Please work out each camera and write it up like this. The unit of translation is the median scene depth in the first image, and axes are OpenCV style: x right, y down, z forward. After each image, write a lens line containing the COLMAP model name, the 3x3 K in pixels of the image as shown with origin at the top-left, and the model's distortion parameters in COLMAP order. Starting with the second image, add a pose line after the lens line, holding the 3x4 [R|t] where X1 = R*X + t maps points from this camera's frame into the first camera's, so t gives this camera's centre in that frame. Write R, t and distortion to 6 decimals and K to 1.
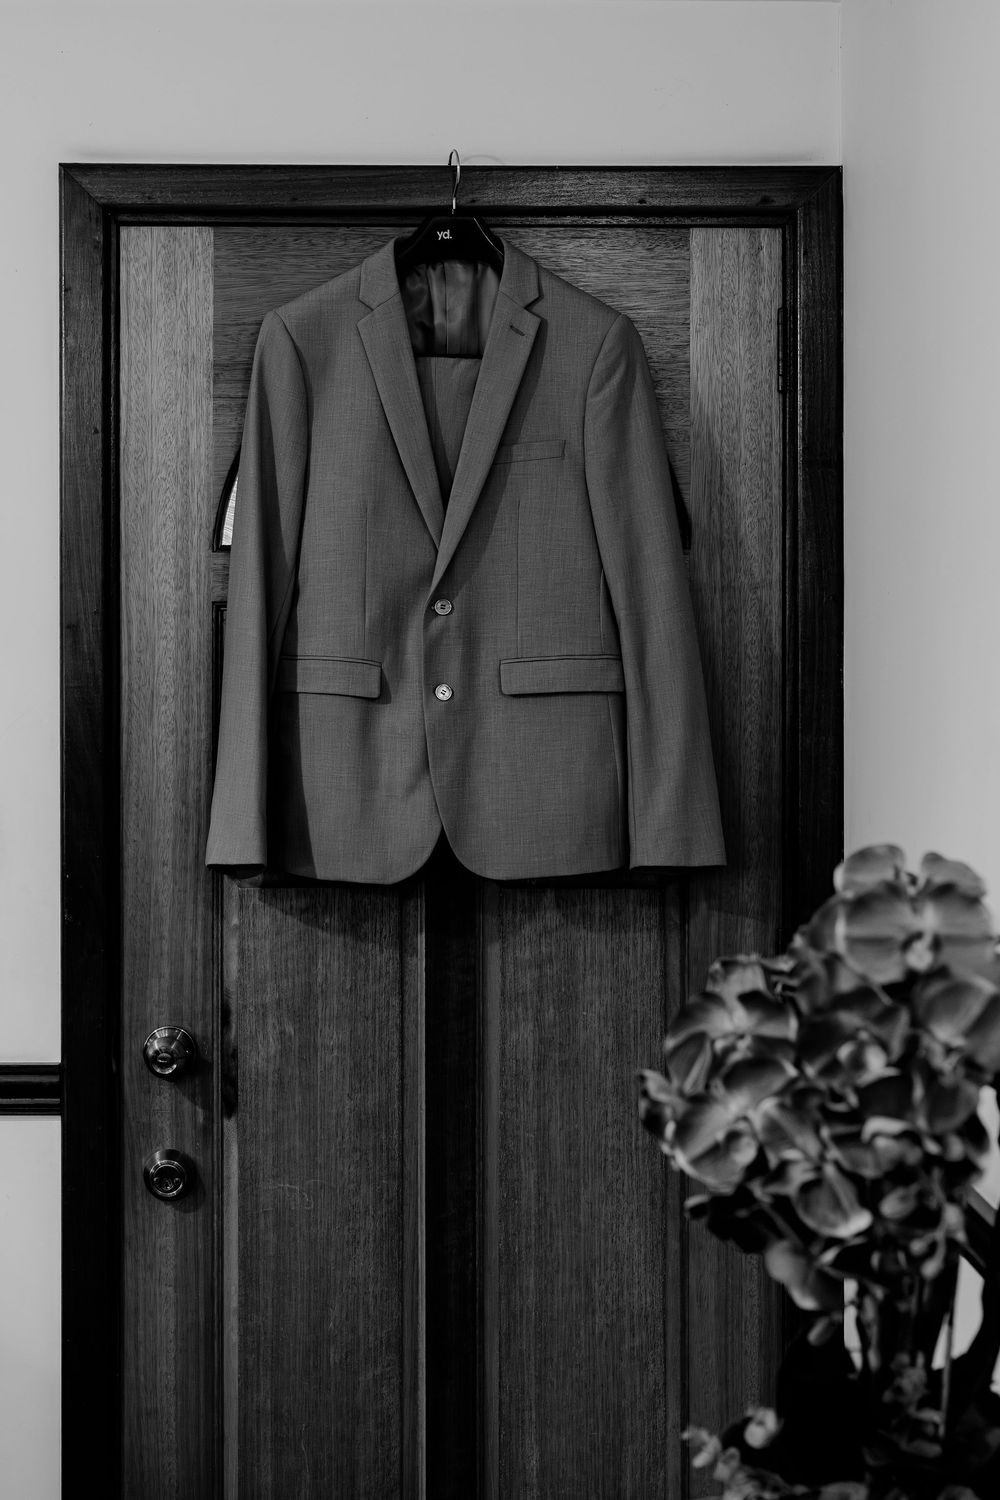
lens RADIAL K [[2923.7, 0, 457.3], [0, 2923.7, 676.2], [0, 0, 1]] dist [-0.025017, -0.110286]
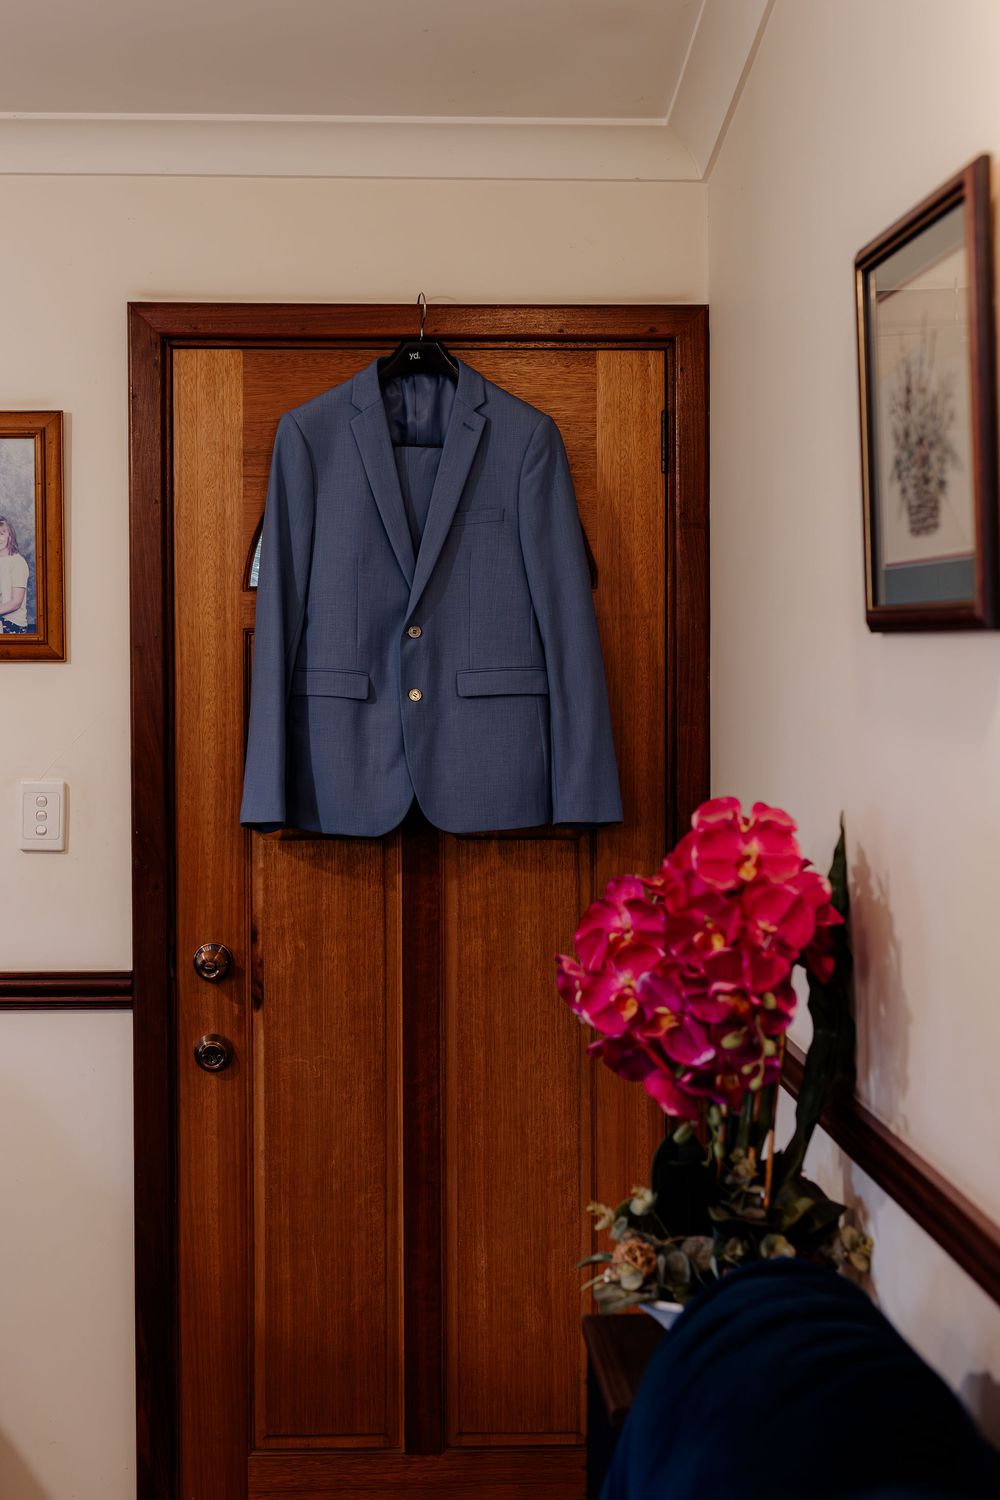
lens RADIAL K [[2397.8, 0, 472.2], [0, 2397.8, 749.5], [0, 0, 1]] dist [-0.020180, -0.034022]
pose [[0.999731, -0.003319, 0.022956, -0.003803], [0.002726, 0.999663, 0.025818, 0.002150], [-0.023034, -0.025748, 0.999403, -0.109971]]
